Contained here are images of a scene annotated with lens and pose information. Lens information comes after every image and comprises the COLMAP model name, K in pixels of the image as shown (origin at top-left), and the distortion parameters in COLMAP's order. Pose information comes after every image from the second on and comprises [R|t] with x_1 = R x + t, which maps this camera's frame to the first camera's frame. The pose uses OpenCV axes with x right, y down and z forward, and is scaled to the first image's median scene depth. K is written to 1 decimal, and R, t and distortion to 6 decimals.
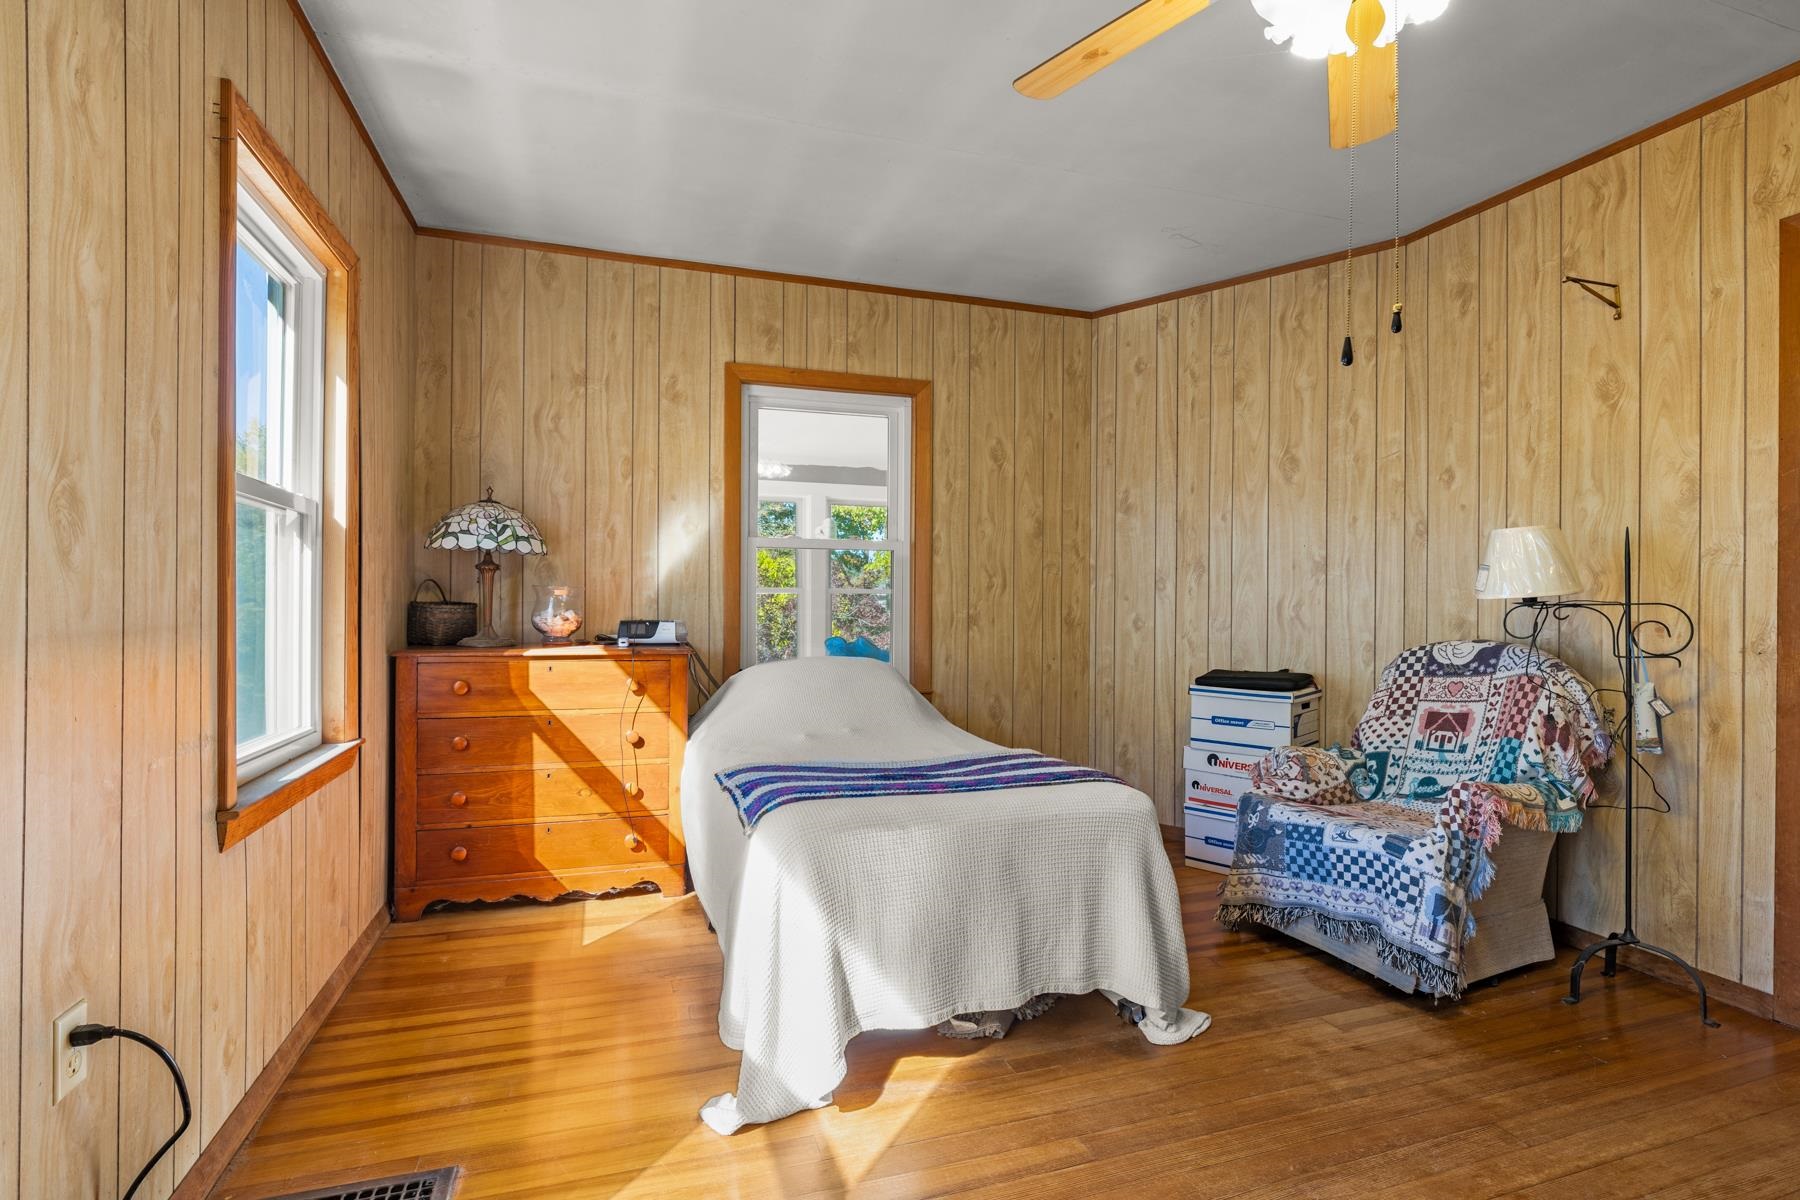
lens RADIAL K [[885.6, 0, 900.0], [0, 885.6, 600.0], [0, 0, 1]] dist [0.000910, 0.000790]
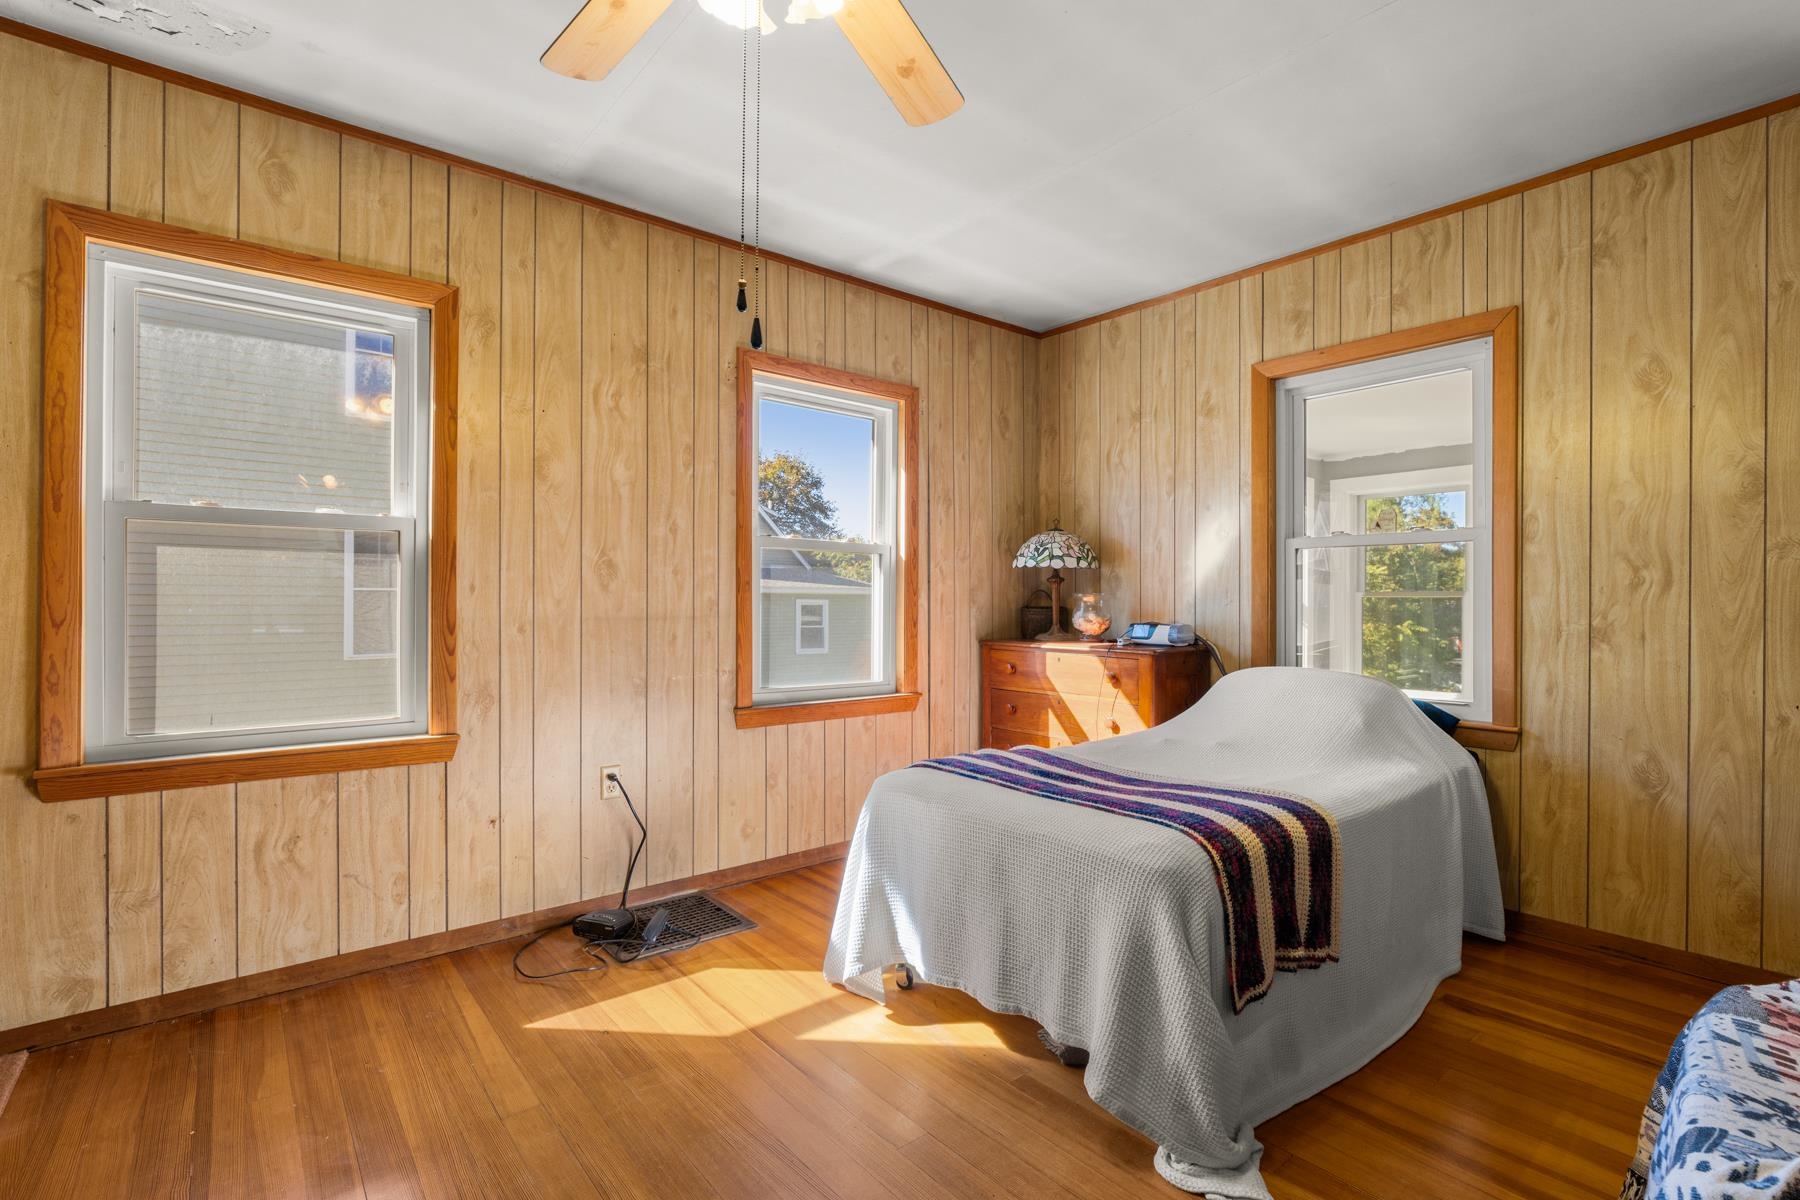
lens RADIAL K [[823.4, 0, 900.6], [0, 823.4, 603.1], [0, 0, 1]] dist [-0.003849, -0.000098]
pose [[0.367740, -0.002655, -0.929925, 0.525991], [-0.000302, 0.999996, -0.002974, 0.000672], [0.929929, 0.001374, 0.367737, 0.306925]]
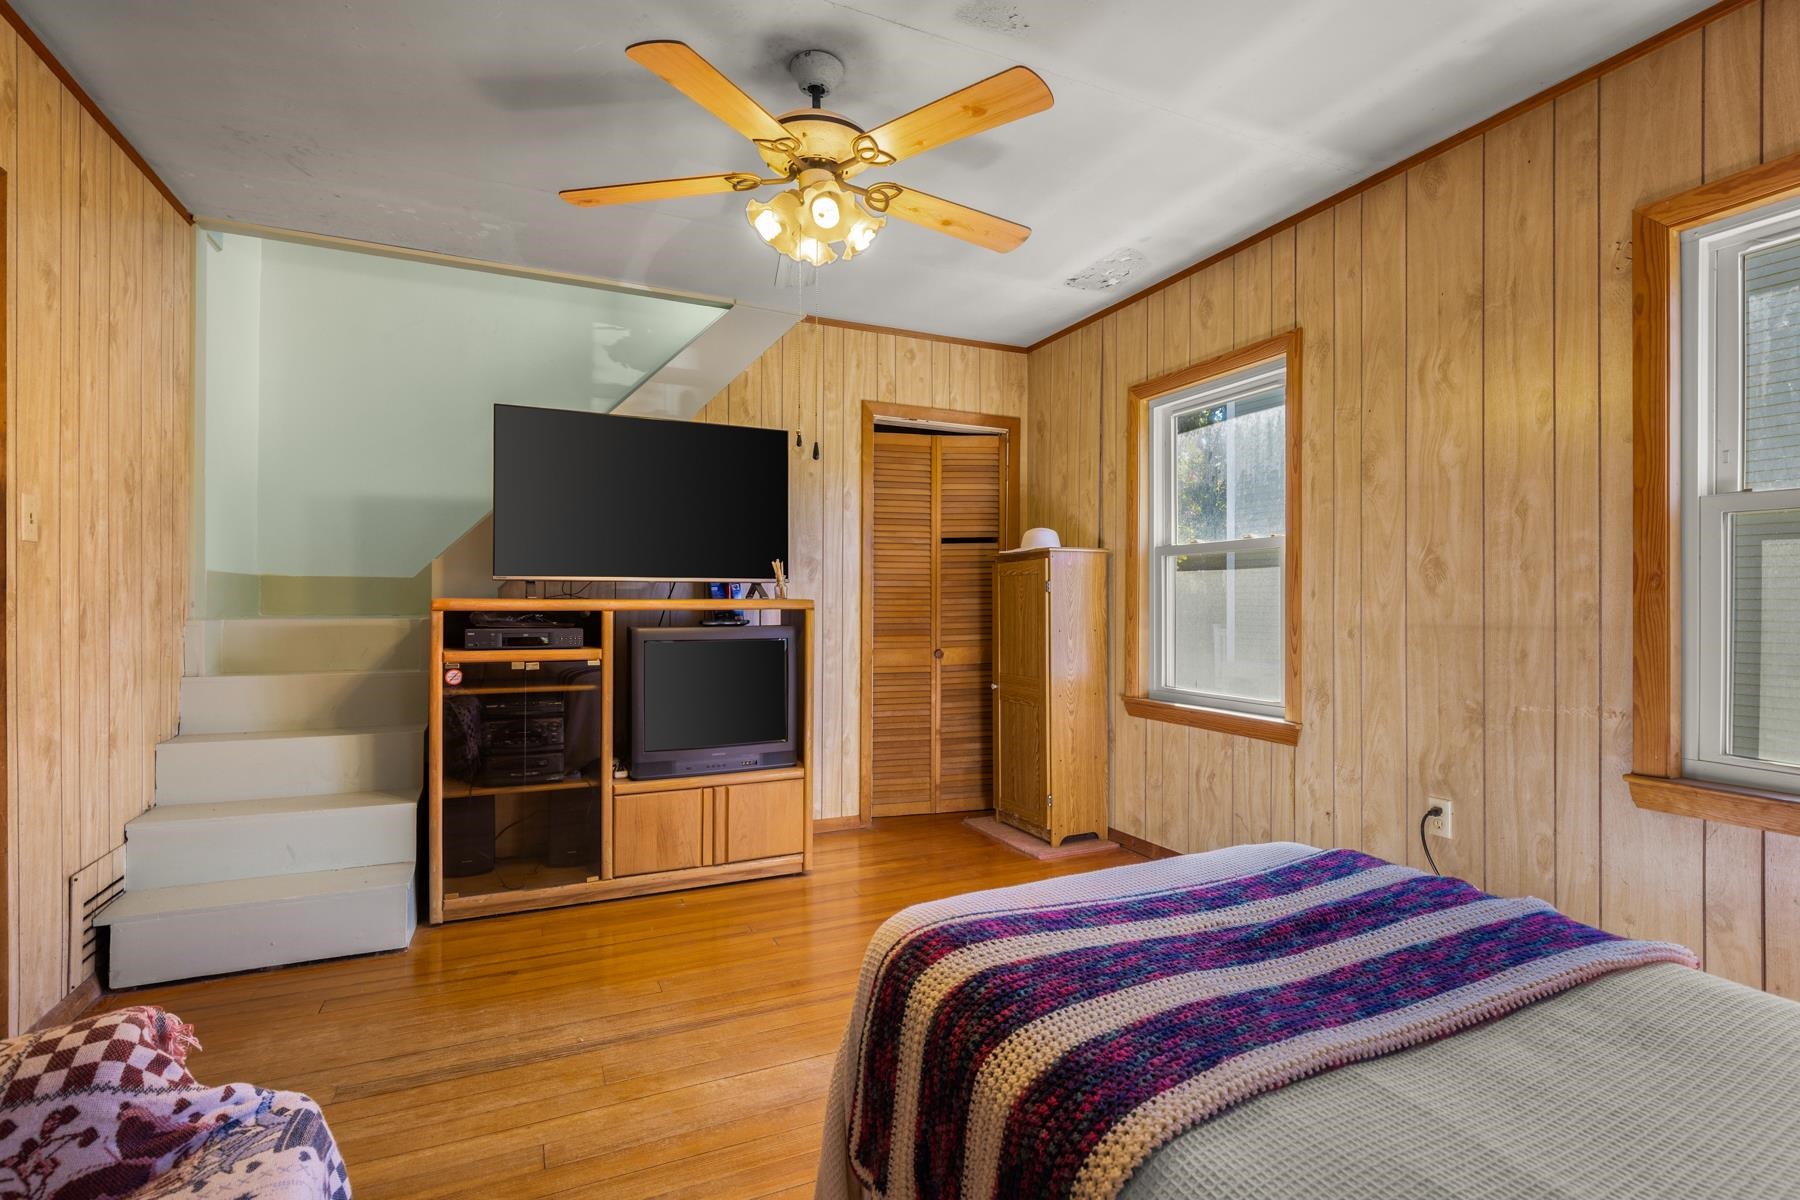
lens RADIAL K [[845.7, 0, 911.7], [0, 845.7, 601.7], [0, 0, 1]] dist [-0.015190, 0.000261]
pose [[-0.992234, -0.006432, -0.124222, 0.203932], [-0.006216, 0.999978, -0.002129, -0.002691], [0.124233, -0.001341, -0.992252, 0.975799]]
